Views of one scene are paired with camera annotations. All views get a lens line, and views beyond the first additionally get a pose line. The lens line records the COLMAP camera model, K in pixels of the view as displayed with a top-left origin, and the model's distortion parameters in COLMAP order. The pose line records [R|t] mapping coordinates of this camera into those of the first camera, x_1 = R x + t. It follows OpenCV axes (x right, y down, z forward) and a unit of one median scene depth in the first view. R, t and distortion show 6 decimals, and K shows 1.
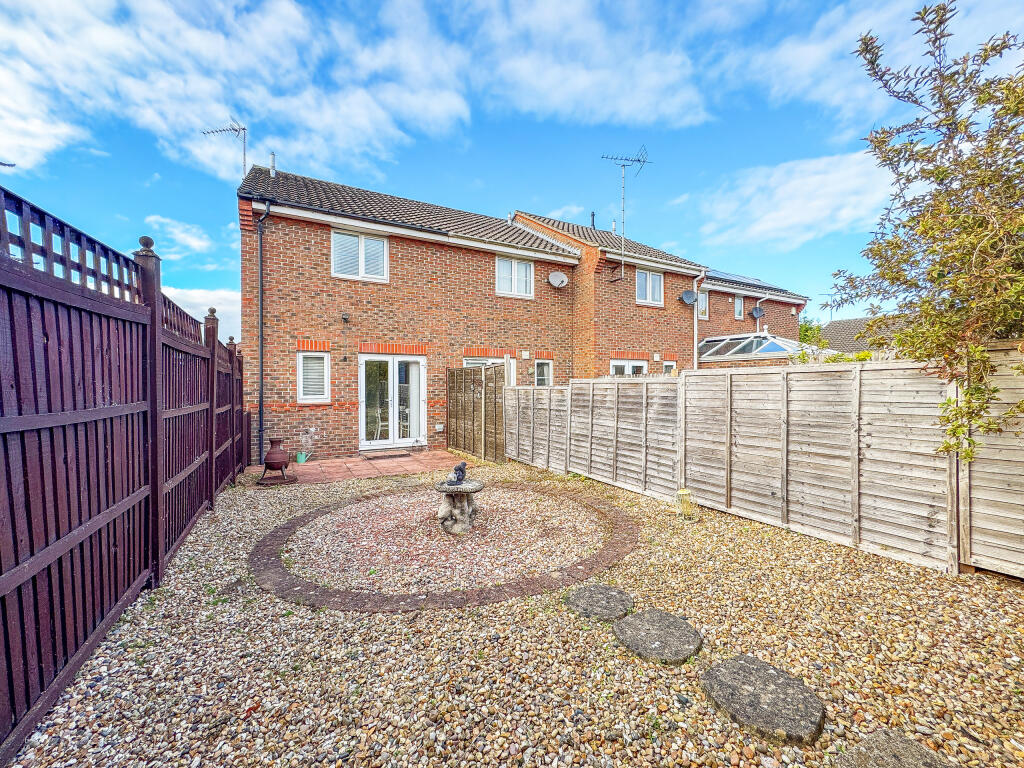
lens RADIAL K [[414.7, 0, 513.8], [0, 414.7, 400.5], [0, 0, 1]] dist [0.006478, -0.000371]
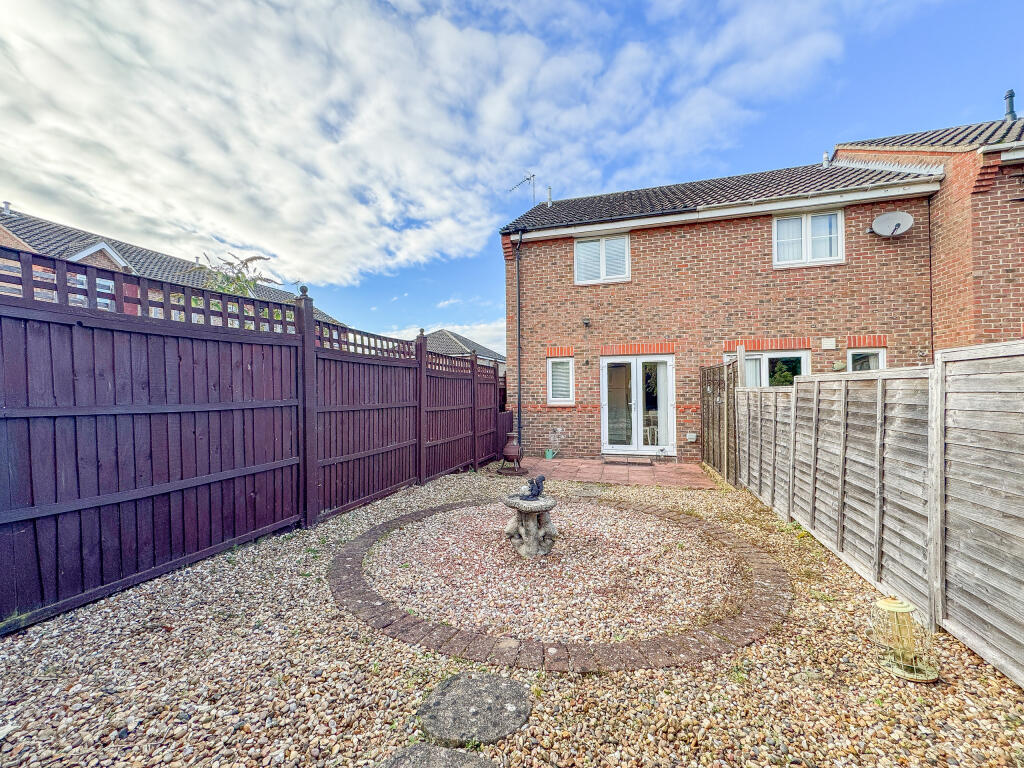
lens RADIAL K [[413.3, 0, 511.1], [0, 413.3, 397.7], [0, 0, 1]] dist [-0.003140, 0.000458]
pose [[0.694425, 0.010116, -0.719494, 0.197366], [-0.021703, 0.999741, -0.006890, -0.002285], [0.719238, 0.020400, 0.694464, 0.157208]]
